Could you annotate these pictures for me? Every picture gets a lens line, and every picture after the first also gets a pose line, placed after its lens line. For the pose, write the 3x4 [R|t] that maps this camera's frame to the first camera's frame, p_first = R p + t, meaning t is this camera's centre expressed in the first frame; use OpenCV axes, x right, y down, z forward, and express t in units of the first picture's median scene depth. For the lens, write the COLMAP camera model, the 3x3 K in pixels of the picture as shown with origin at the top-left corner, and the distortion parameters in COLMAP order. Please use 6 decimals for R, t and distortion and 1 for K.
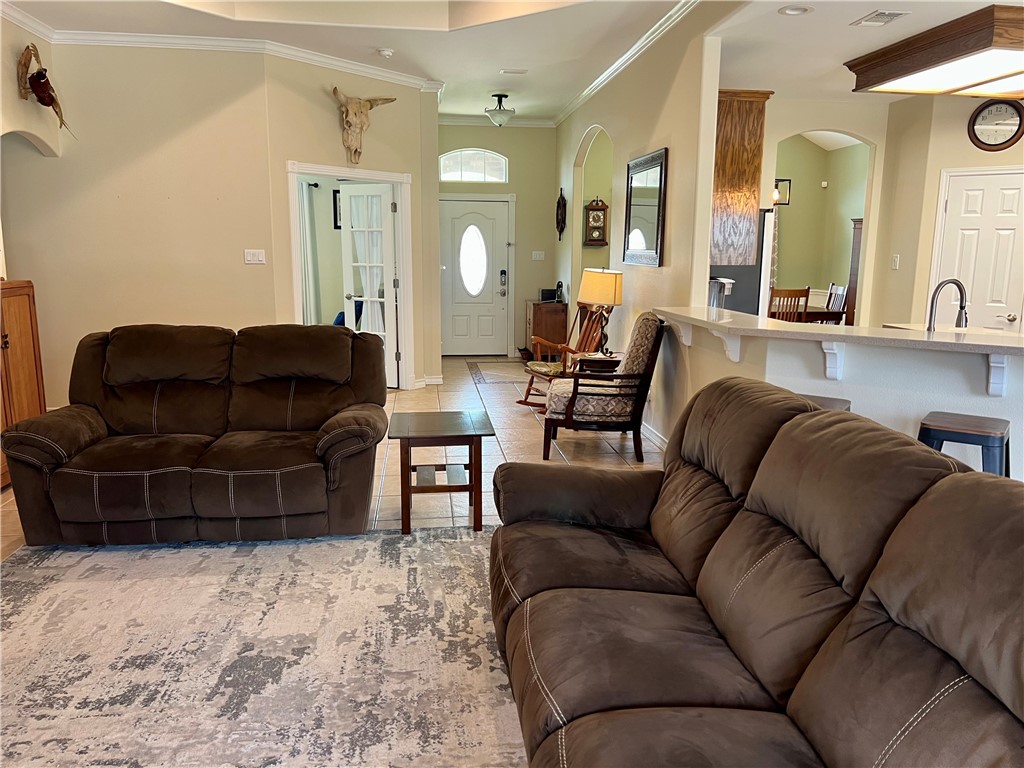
lens RADIAL K [[772.8, 0, 514.5], [0, 772.8, 386.7], [0, 0, 1]] dist [0.043707, -0.055124]
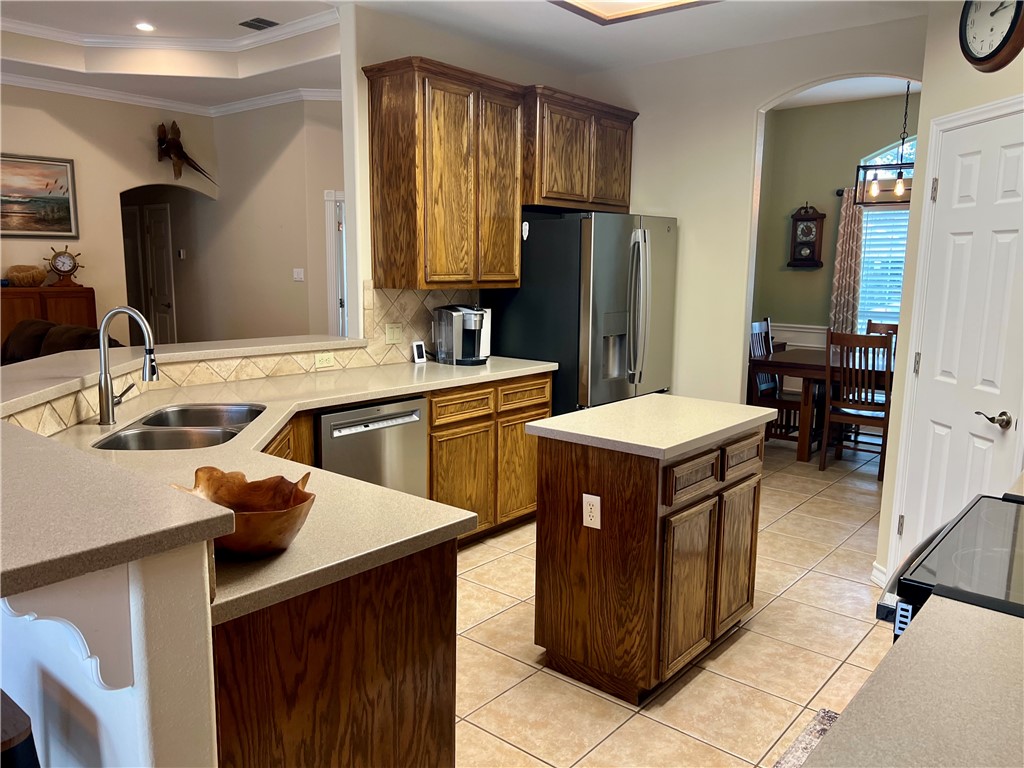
lens RADIAL K [[772.8, 0, 503.6], [0, 772.8, 384.5], [0, 0, 1]] dist [0.043707, -0.055124]
pose [[0.676749, 0.112484, -0.727570, 0.779262], [-0.137084, 0.990229, 0.025583, -0.081397], [0.723339, 0.082425, 0.685556, 0.468149]]
